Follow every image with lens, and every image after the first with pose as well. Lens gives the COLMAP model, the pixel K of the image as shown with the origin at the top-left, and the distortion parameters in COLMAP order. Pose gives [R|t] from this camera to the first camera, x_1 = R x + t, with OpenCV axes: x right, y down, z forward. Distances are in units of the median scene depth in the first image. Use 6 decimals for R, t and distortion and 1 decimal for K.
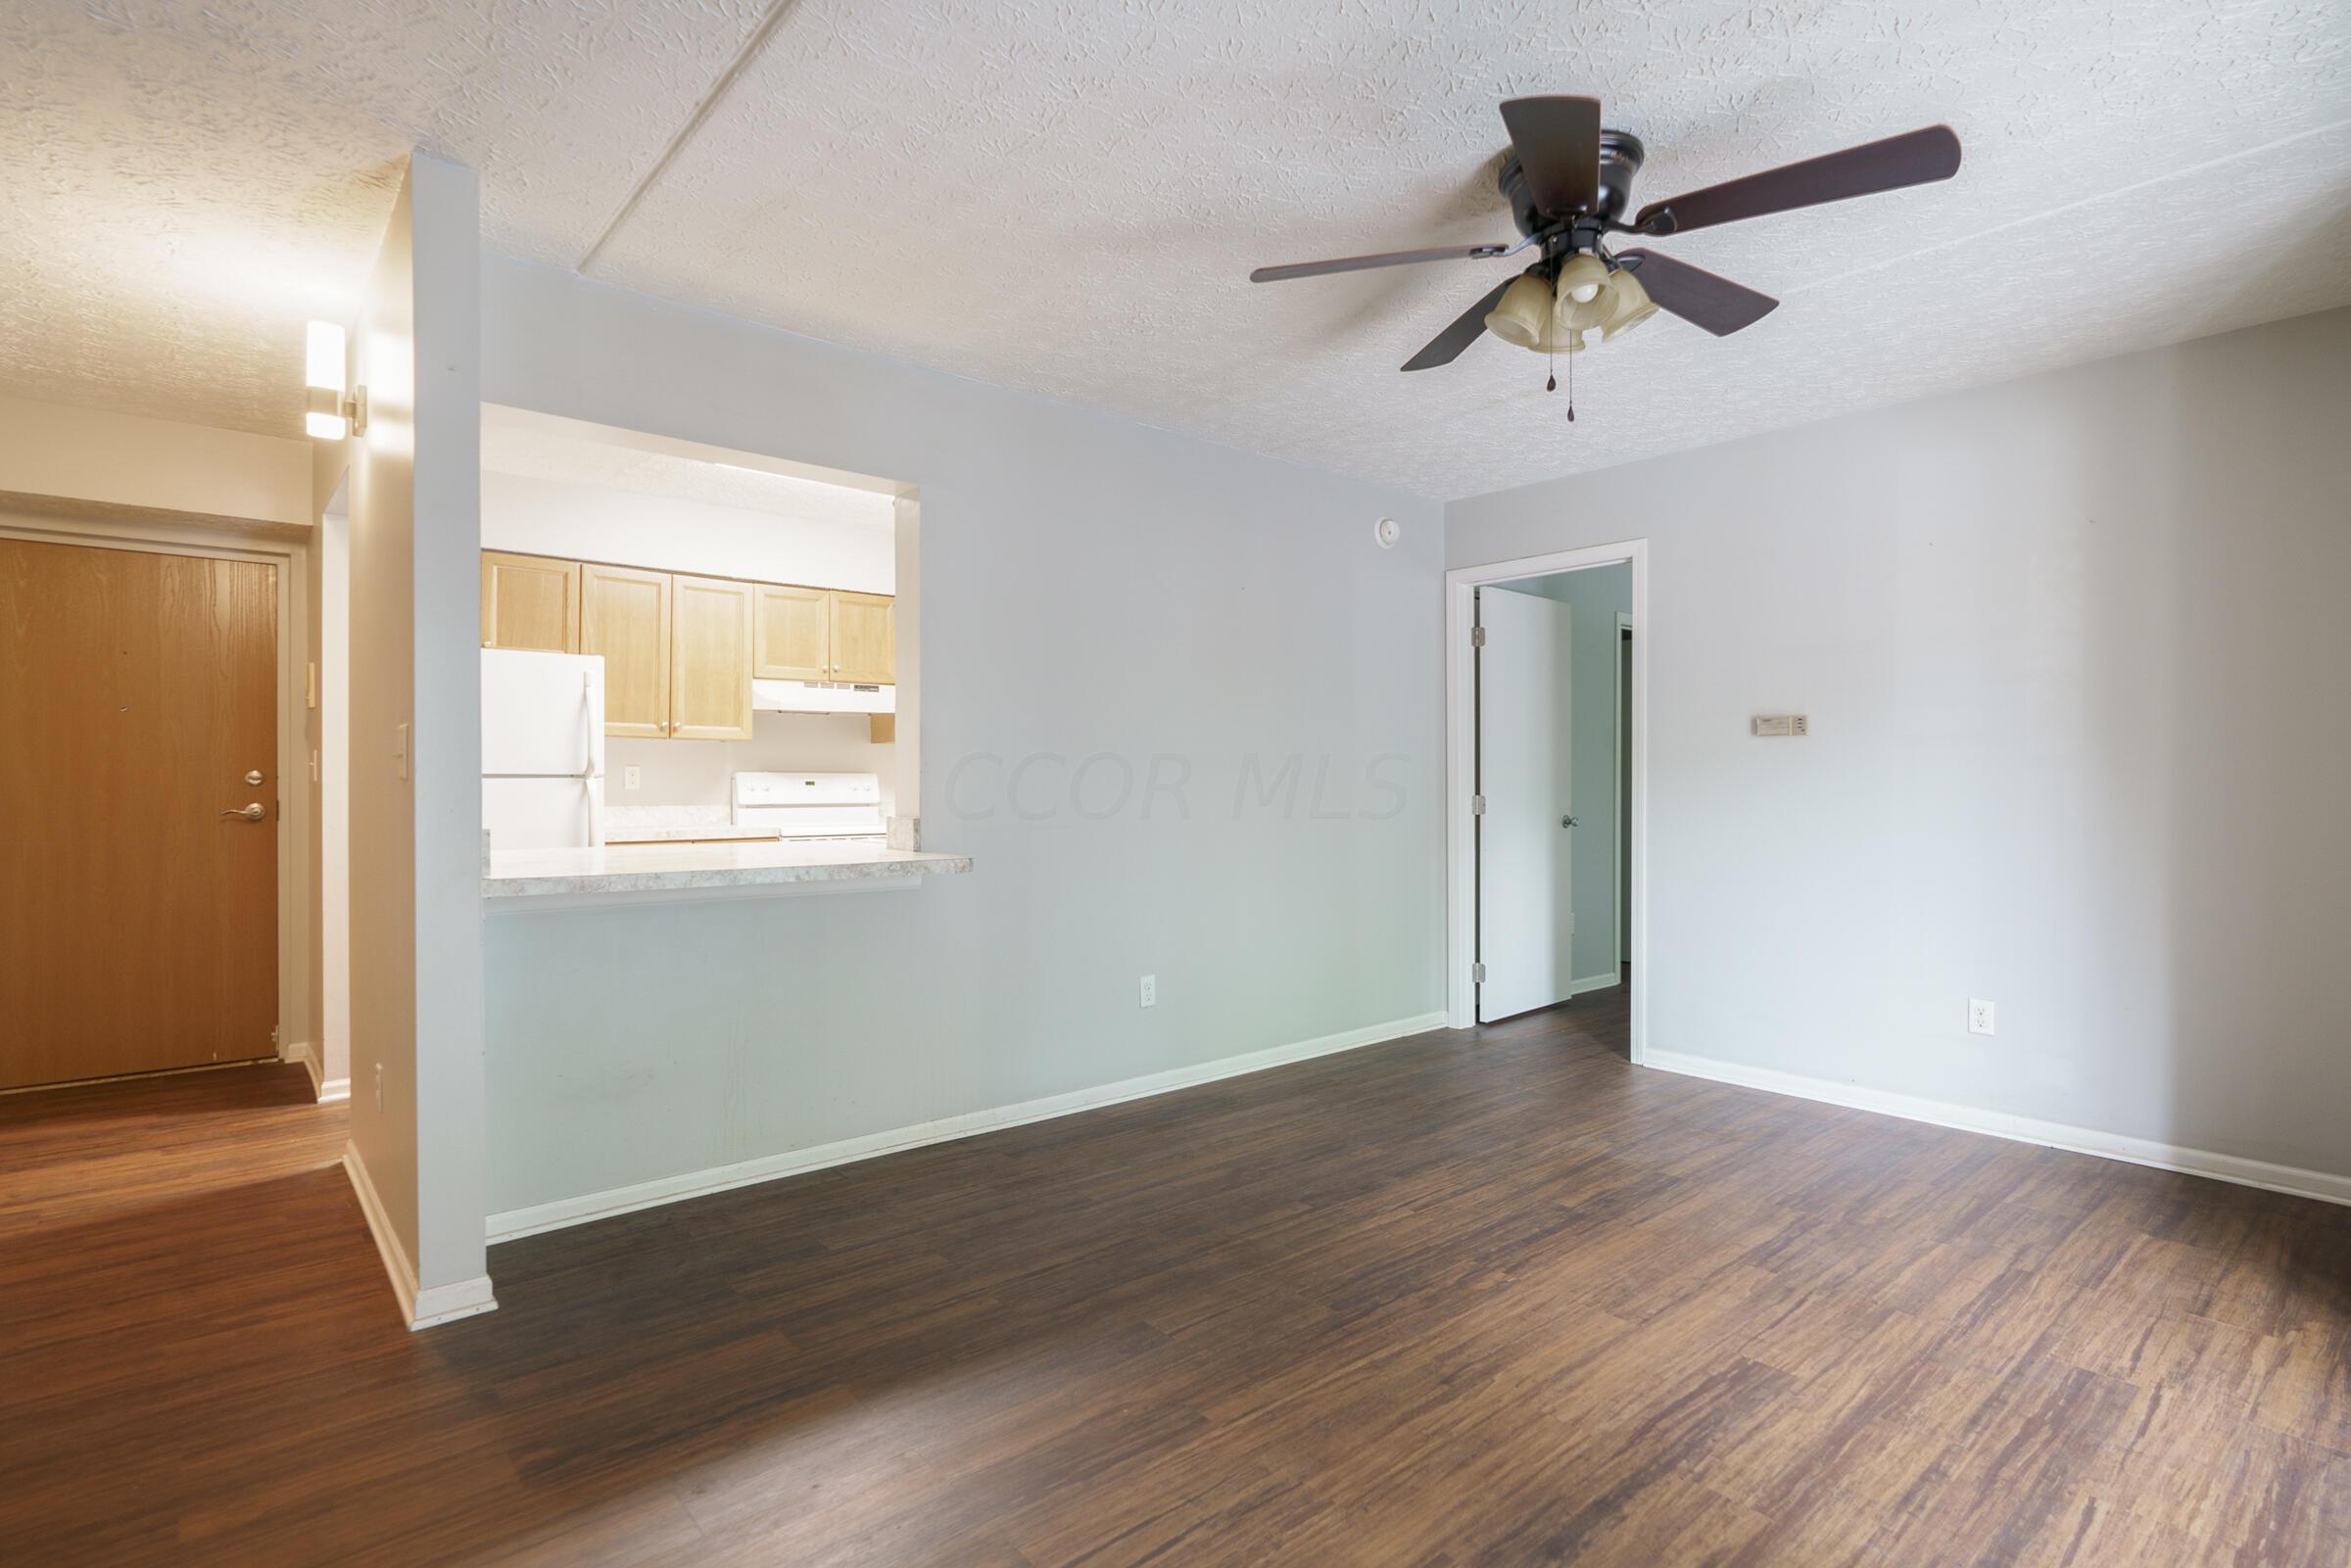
lens RADIAL K [[1141.3, 0, 1159.9], [0, 1141.3, 782.6], [0, 0, 1]] dist [-0.004954, 0.001156]
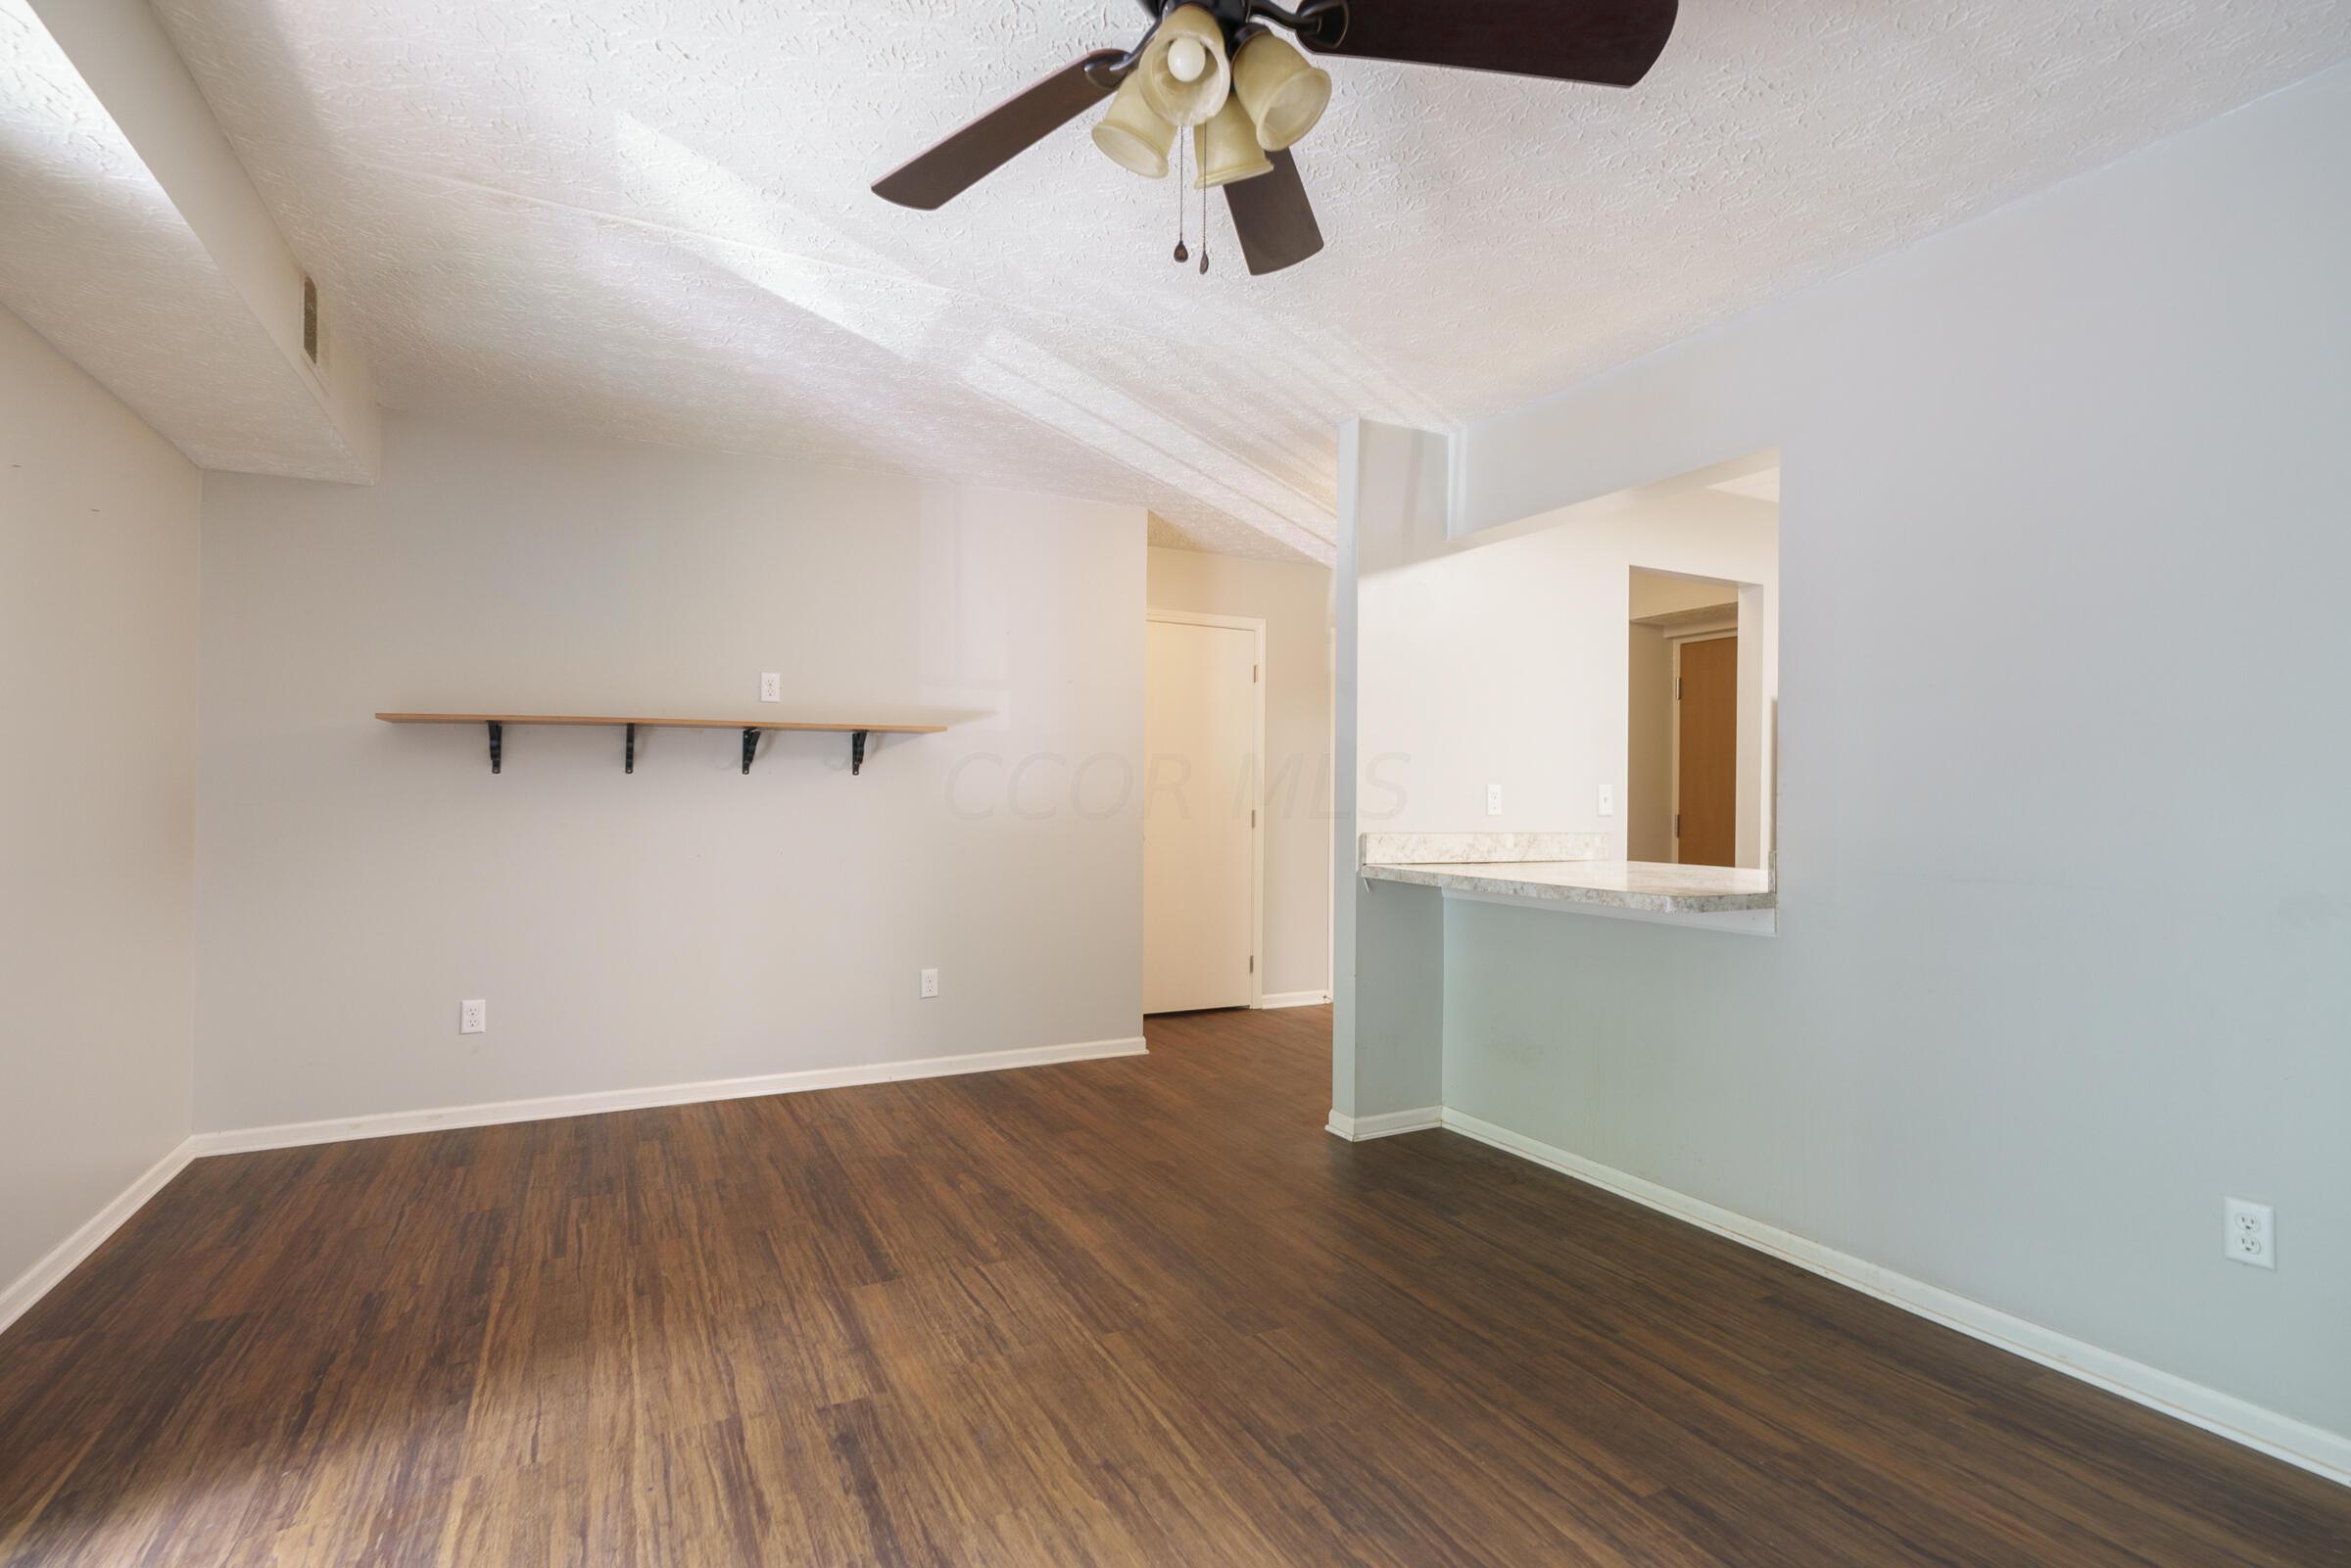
lens RADIAL K [[1141.3, 0, 1154.7], [0, 1141.3, 791.9], [0, 0, 1]] dist [-0.004954, 0.001156]
pose [[-0.245789, -0.009450, -0.969277, 1.102466], [-0.008899, 0.999932, -0.007492, -0.001999], [0.969283, 0.006784, -0.245856, 1.232172]]
